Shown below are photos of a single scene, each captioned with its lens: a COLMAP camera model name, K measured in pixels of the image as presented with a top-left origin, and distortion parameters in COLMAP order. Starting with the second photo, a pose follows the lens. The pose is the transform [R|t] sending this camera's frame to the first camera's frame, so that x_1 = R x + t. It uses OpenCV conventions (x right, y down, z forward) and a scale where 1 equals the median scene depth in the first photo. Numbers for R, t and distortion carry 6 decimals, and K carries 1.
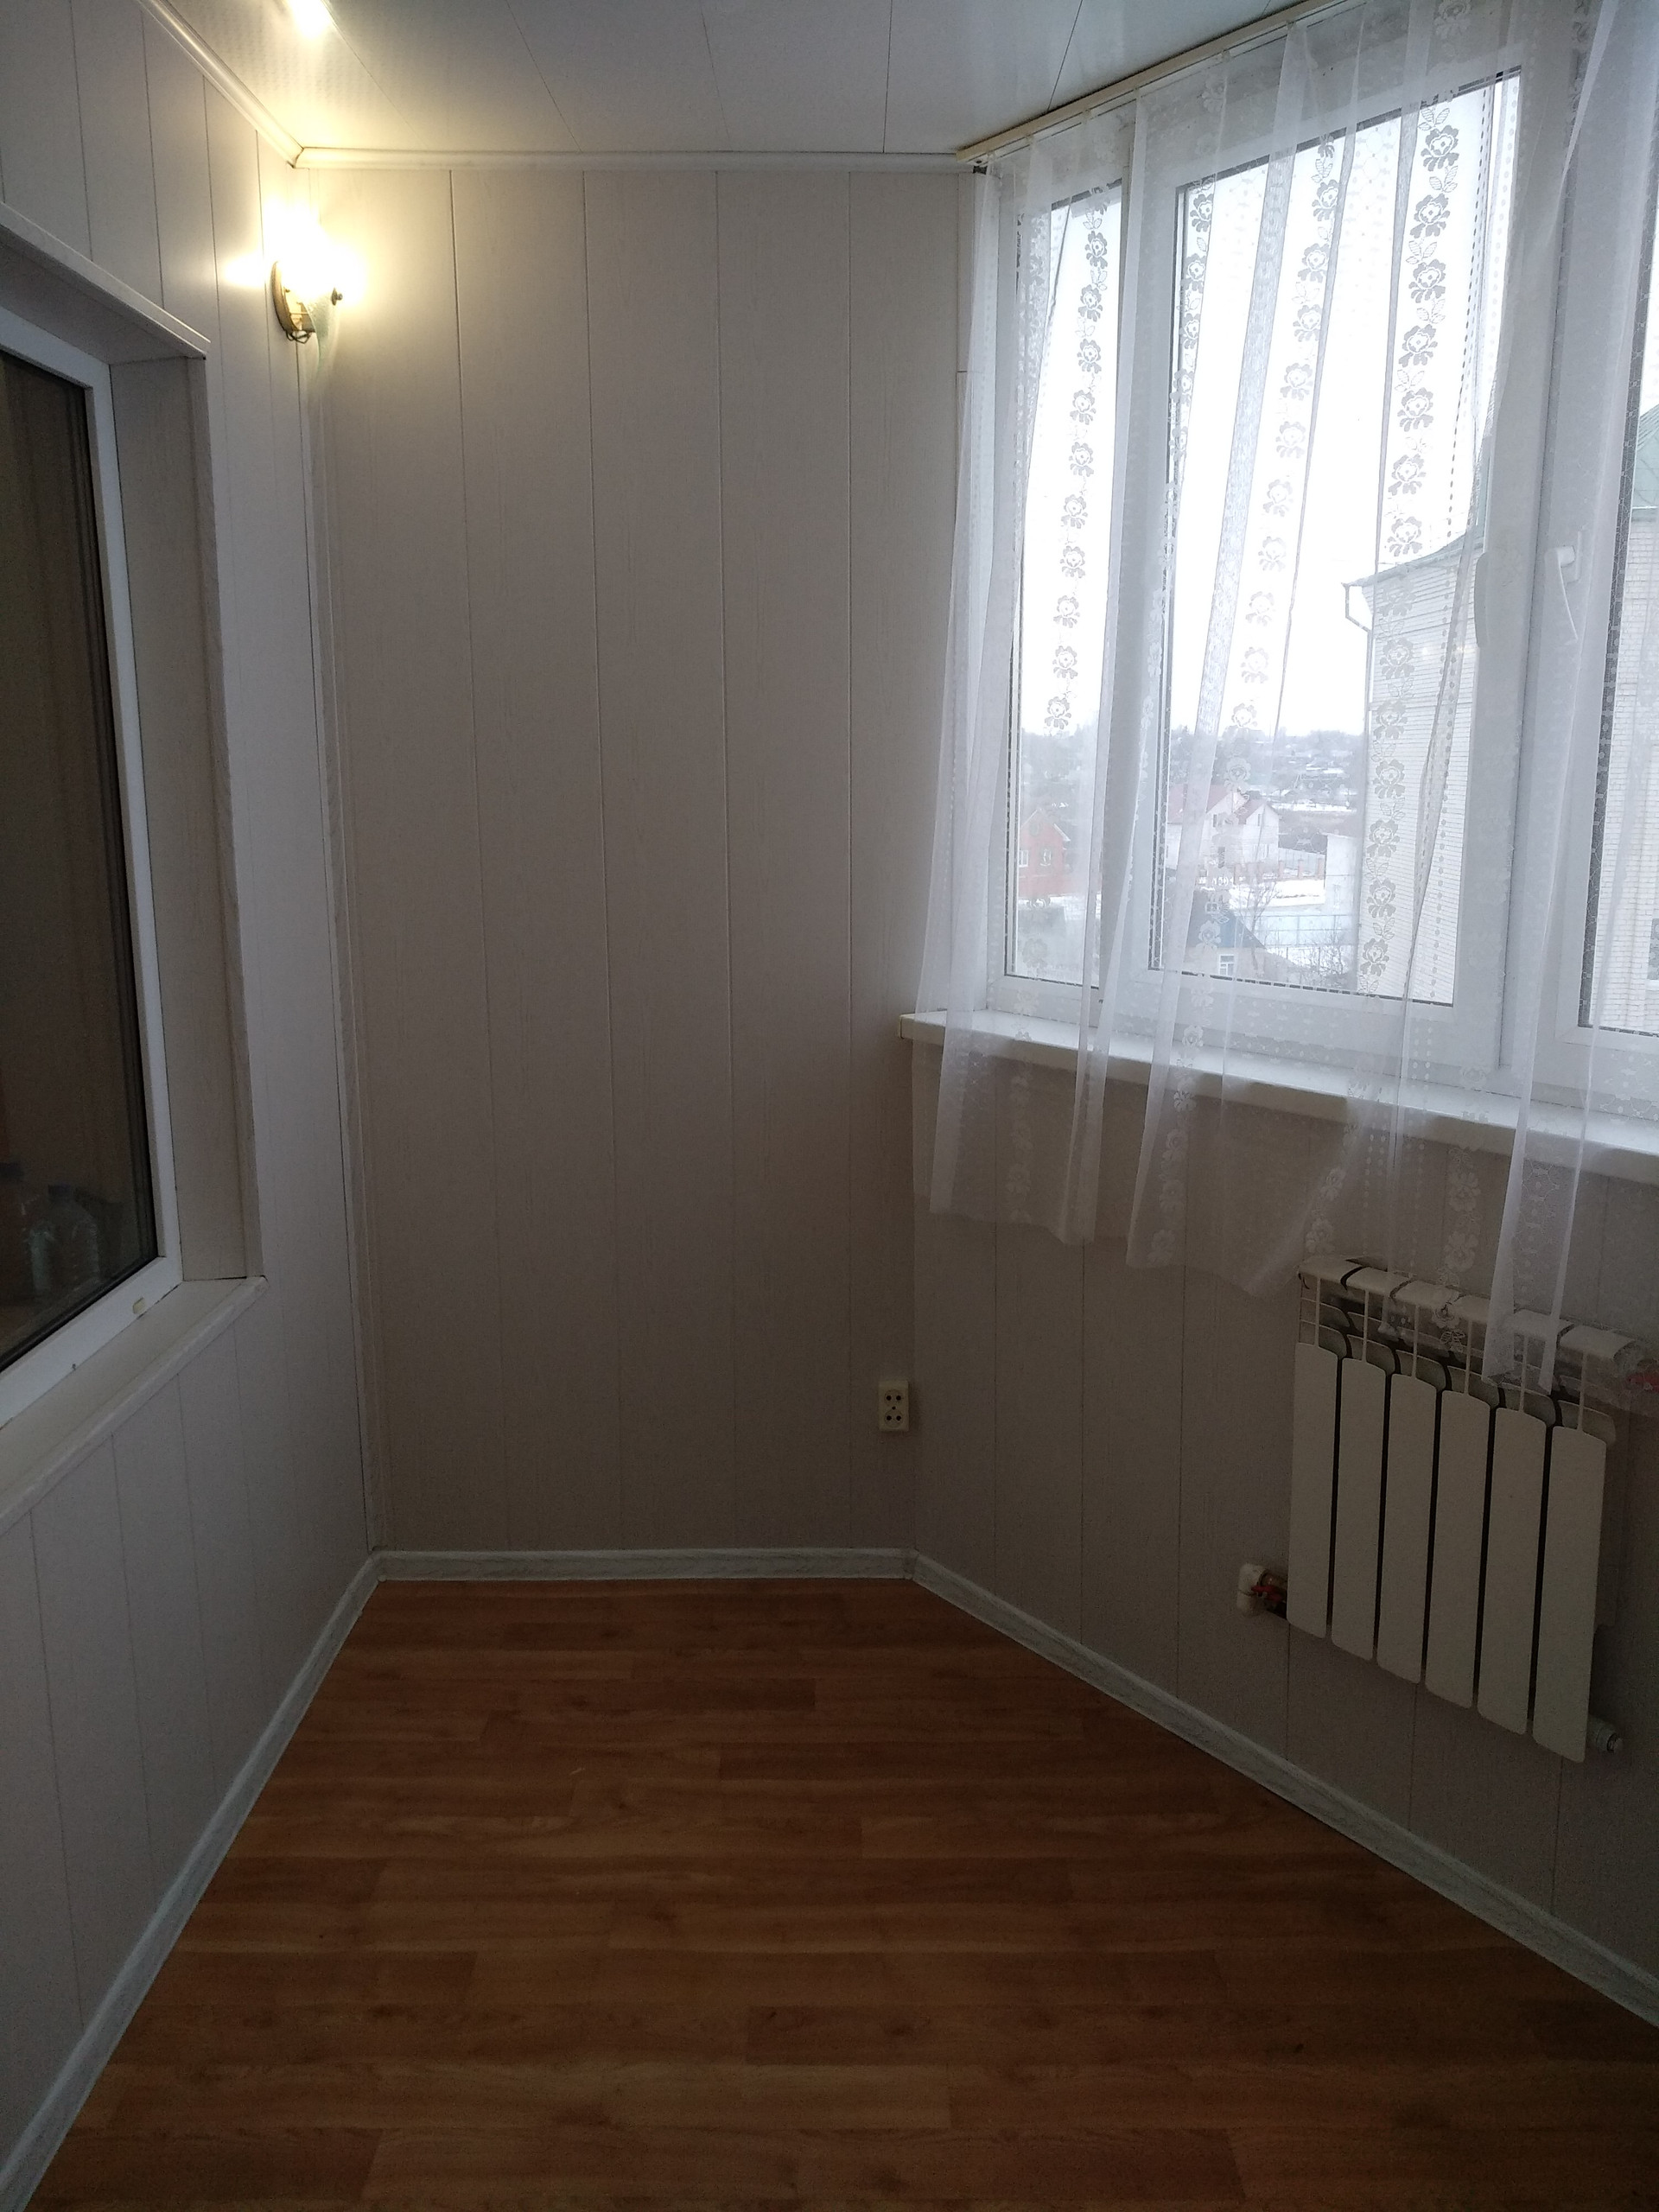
lens RADIAL K [[1806.4, 0, 829.5], [0, 1806.4, 1106.0], [0, 0, 1]] dist [-0.002456, 0.001665]
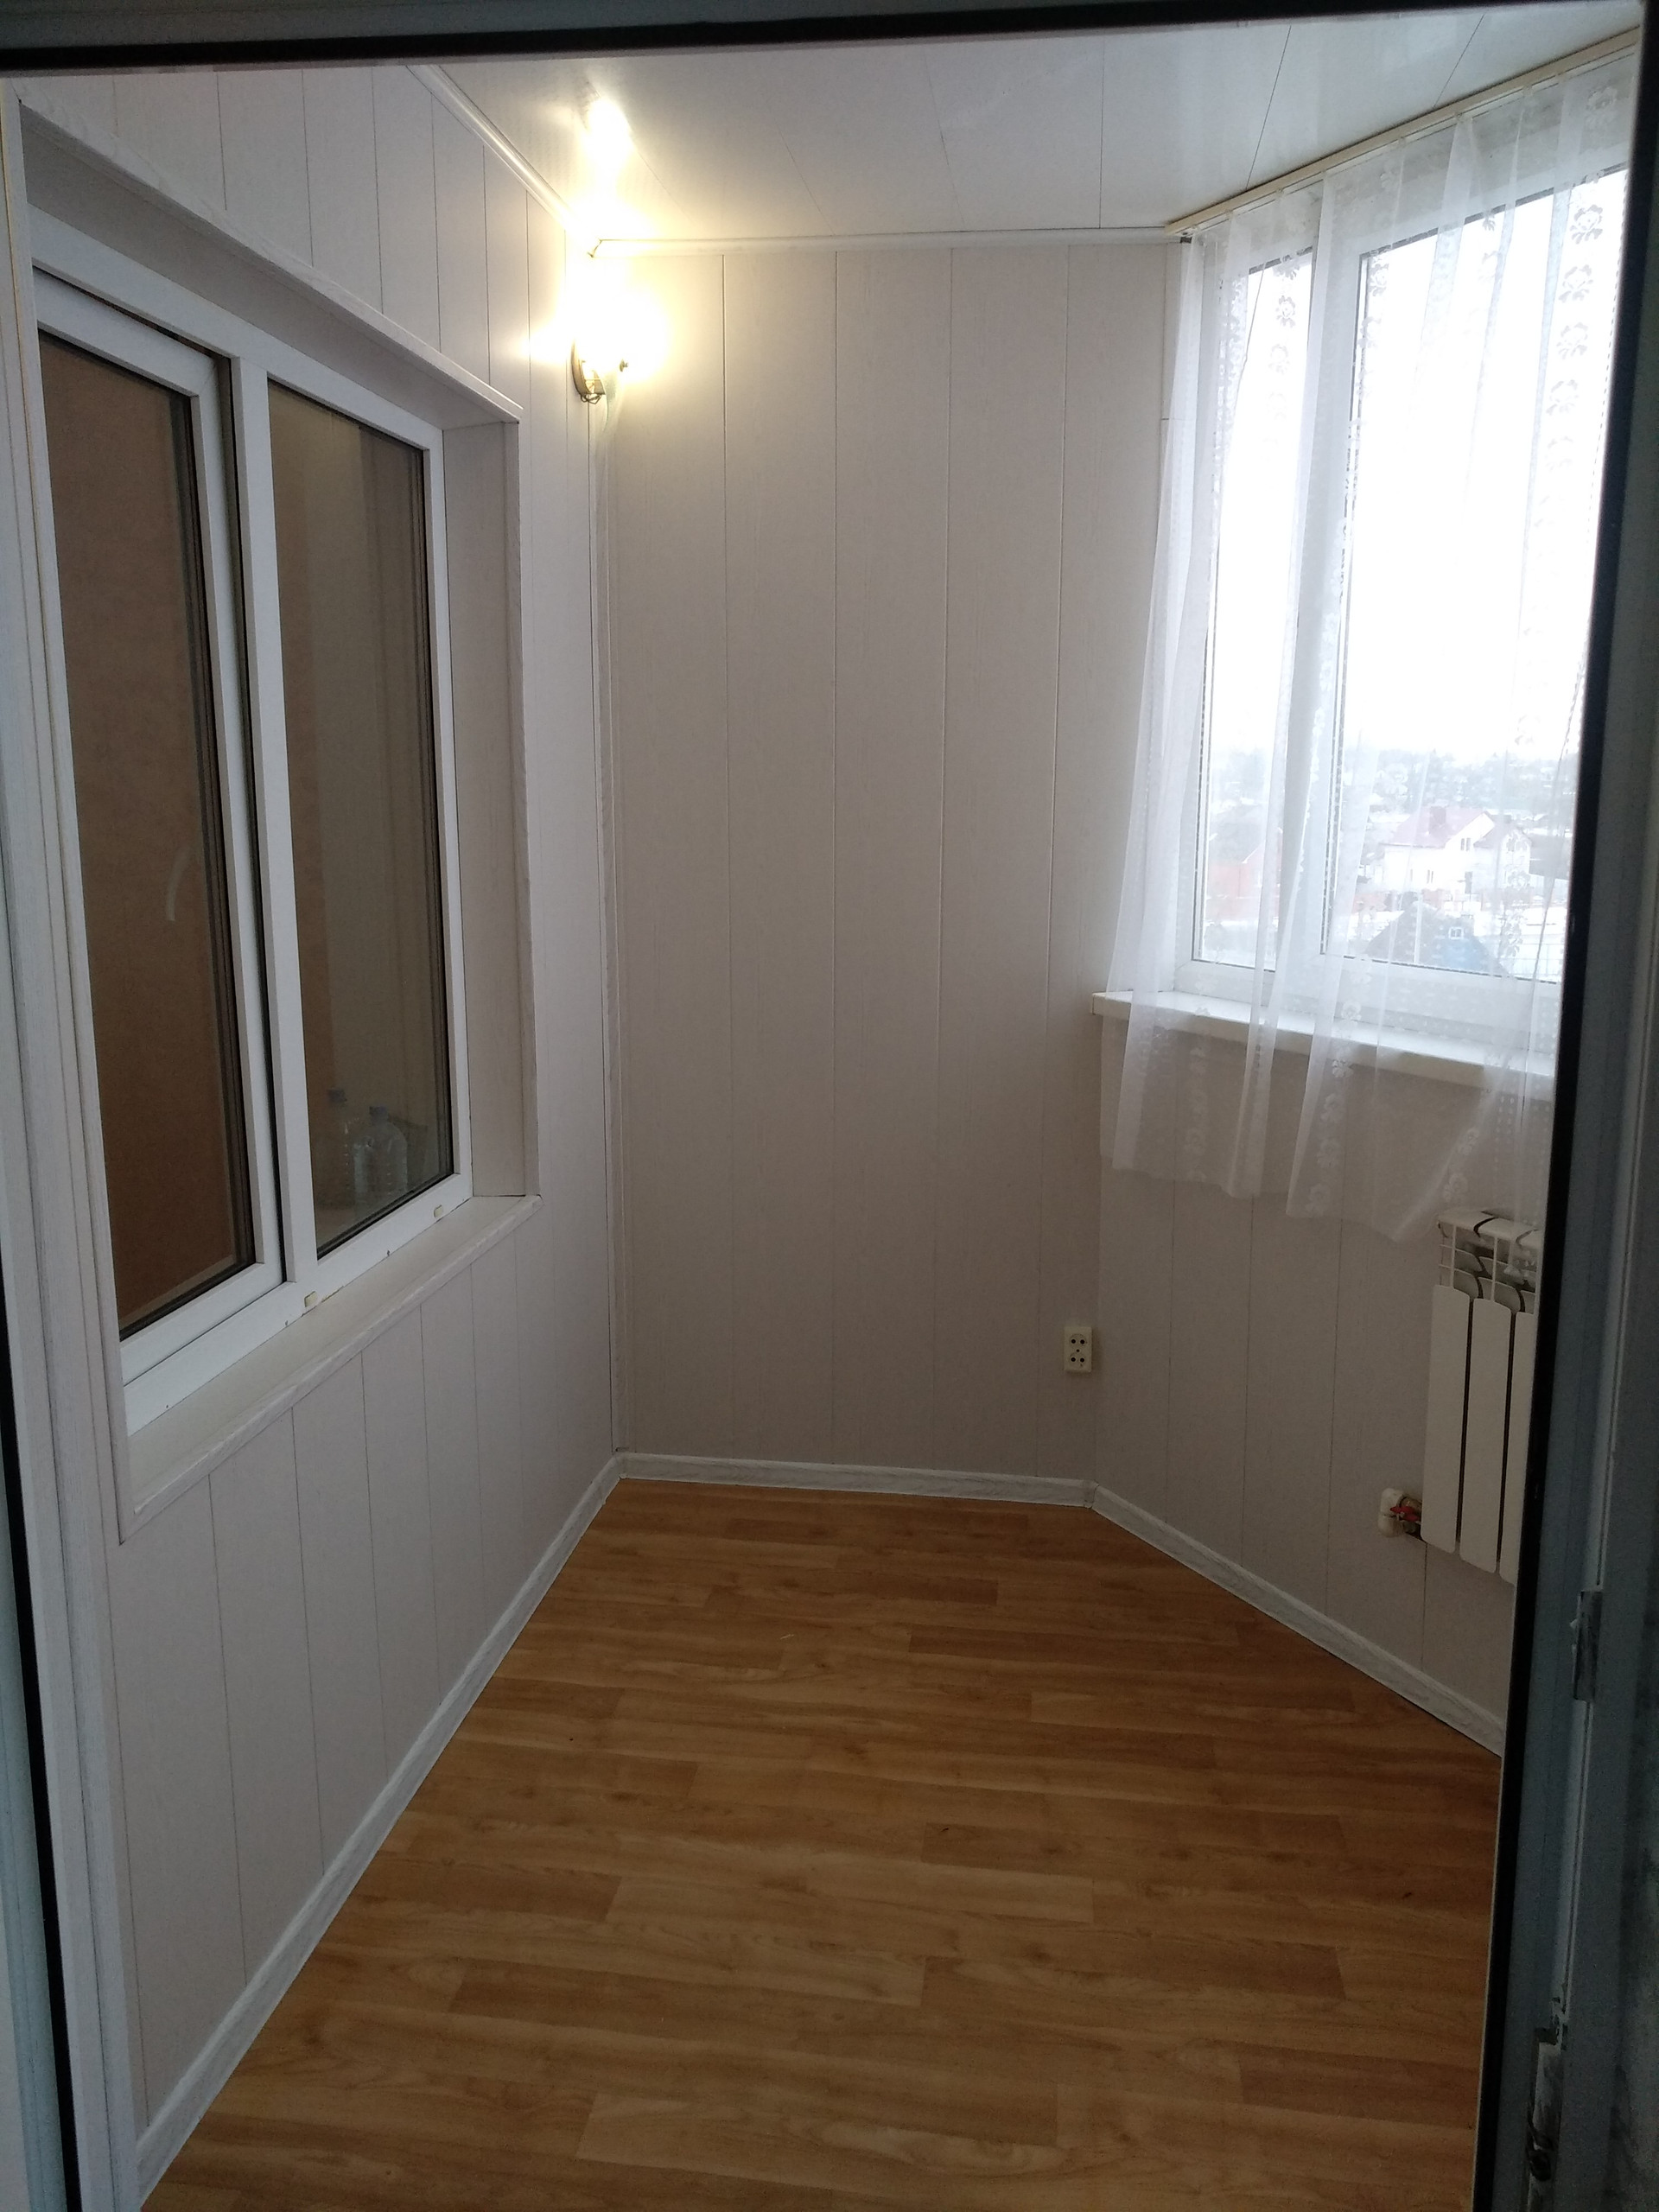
lens RADIAL K [[1735.6, 0, 829.5], [0, 1735.6, 1106.0], [0, 0, 1]] dist [0.006896, -0.001147]
pose [[0.991890, 0.032070, -0.122984, 0.014448], [-0.032040, 0.999484, 0.002228, 0.027601], [0.122992, 0.001730, 0.992406, -0.108953]]
